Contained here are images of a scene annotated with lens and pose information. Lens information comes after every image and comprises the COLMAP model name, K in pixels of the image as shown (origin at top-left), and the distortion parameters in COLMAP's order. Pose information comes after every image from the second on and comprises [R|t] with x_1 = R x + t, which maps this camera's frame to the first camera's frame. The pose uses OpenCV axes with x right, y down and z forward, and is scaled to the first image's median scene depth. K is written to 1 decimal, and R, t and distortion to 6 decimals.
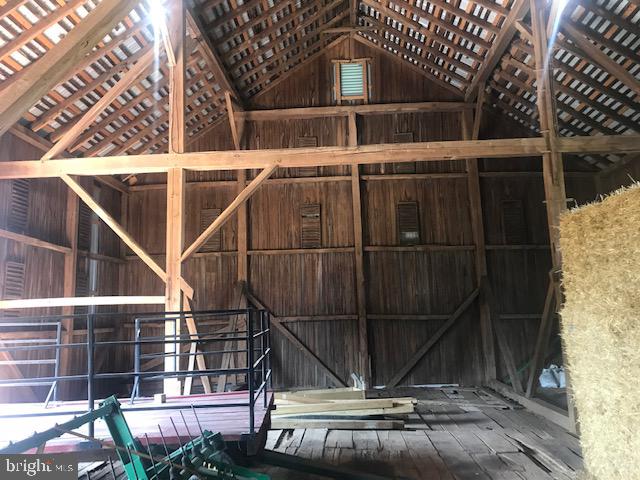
lens RADIAL K [[527.1, 0, 320.6], [0, 527.1, 239.5], [0, 0, 1]] dist [0.046984, -0.016659]
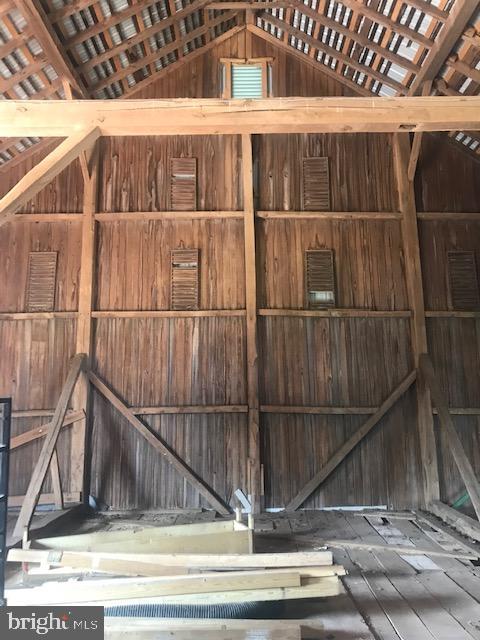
lens RADIAL K [[527.1, 0, 252.9], [0, 527.1, 306.7], [0, 0, 1]] dist [0.046984, -0.016659]
pose [[0.997661, 0.025965, 0.063234, 0.029852], [-0.023554, 0.998978, -0.038574, 0.037798], [-0.064171, 0.036995, 0.997253, 0.288545]]
